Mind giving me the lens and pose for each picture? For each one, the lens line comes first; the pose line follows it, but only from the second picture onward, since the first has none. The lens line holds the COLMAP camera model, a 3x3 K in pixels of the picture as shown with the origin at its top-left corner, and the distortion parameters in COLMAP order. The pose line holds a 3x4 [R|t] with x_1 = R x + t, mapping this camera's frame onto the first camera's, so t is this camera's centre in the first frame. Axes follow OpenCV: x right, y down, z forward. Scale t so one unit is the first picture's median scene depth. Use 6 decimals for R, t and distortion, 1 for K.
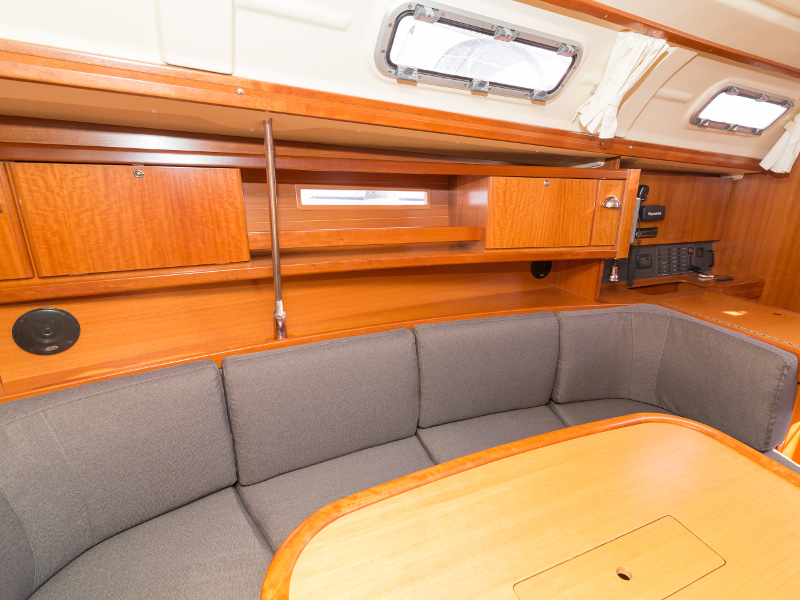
lens RADIAL K [[403.9, 0, 445.5], [0, 403.9, 299.6], [0, 0, 1]] dist [-0.001775, -0.000939]
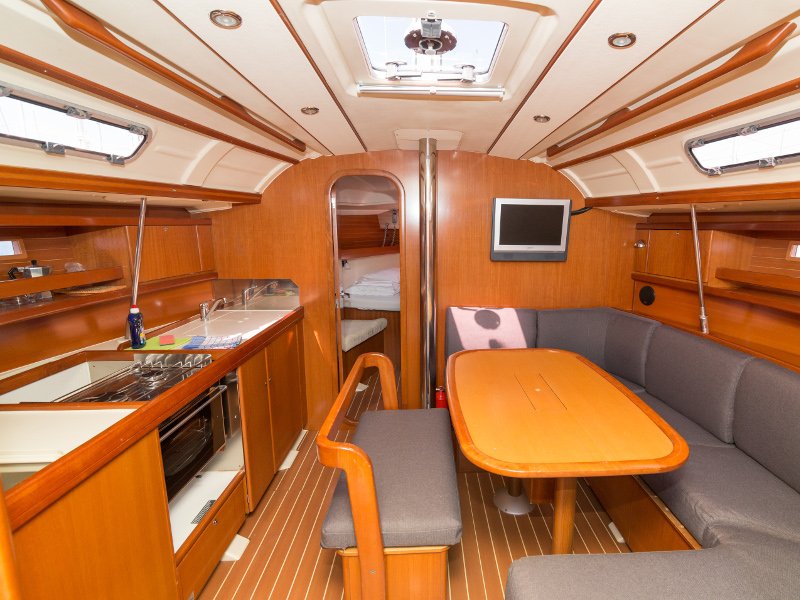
lens RADIAL K [[412.4, 0, 452.5], [0, 412.4, 300.9], [0, 0, 1]] dist [-0.000498, 0.000212]
pose [[-0.357002, 0.135658, -0.924201, 1.126452], [-0.286766, 0.925705, 0.246651, -0.109652], [0.888997, 0.353084, -0.291576, 0.435045]]
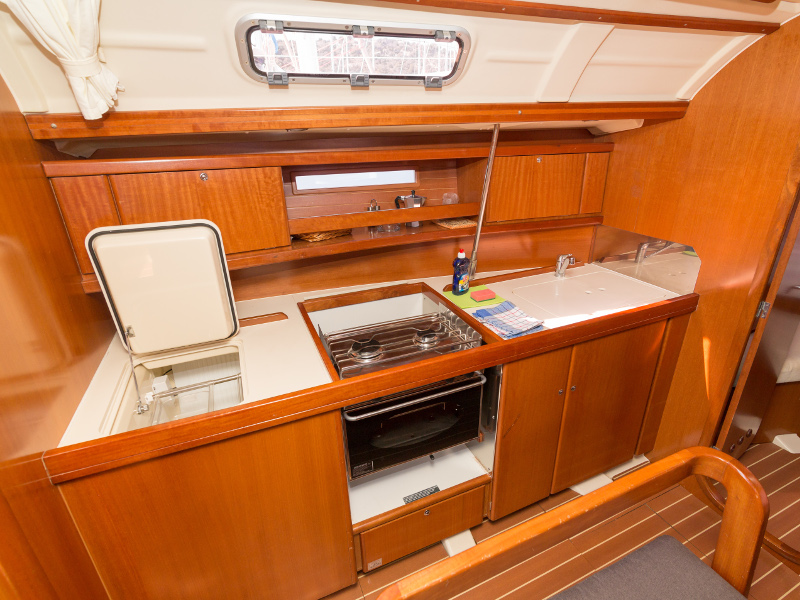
lens RADIAL K [[408.8, 0, 418.2], [0, 408.8, 300.5], [0, 0, 1]] dist [-0.002550, -0.000074]
pose [[-0.999886, -0.014826, -0.002859, 0.541118], [-0.013272, 0.772698, 0.634635, -0.124638], [-0.007200, 0.634601, -0.772807, 0.228852]]
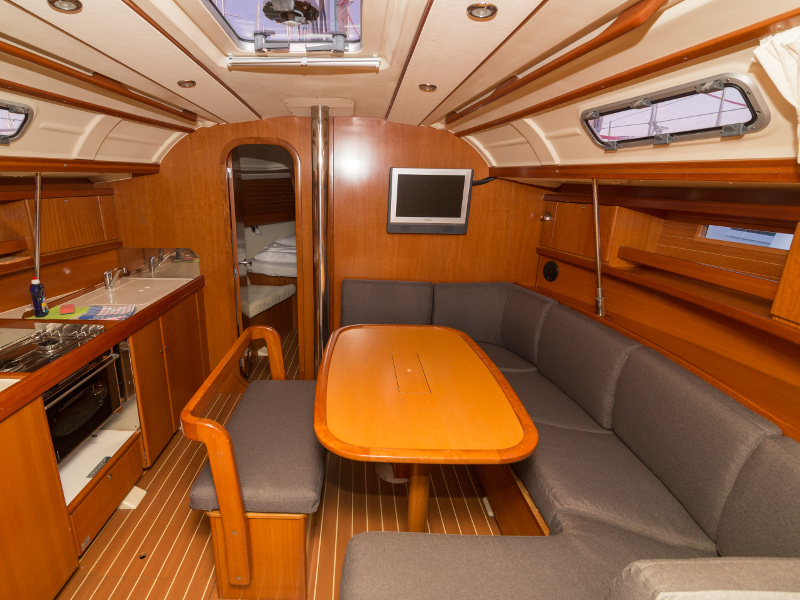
lens RADIAL K [[413.1, 0, 350.9], [0, 413.1, 302.7], [0, 0, 1]] dist [-0.000692, 0.000137]
pose [[-0.433564, 0.220527, -0.873722, 1.068996], [-0.281936, 0.887717, 0.363964, -0.196795], [0.855882, 0.404136, -0.322708, 0.538582]]
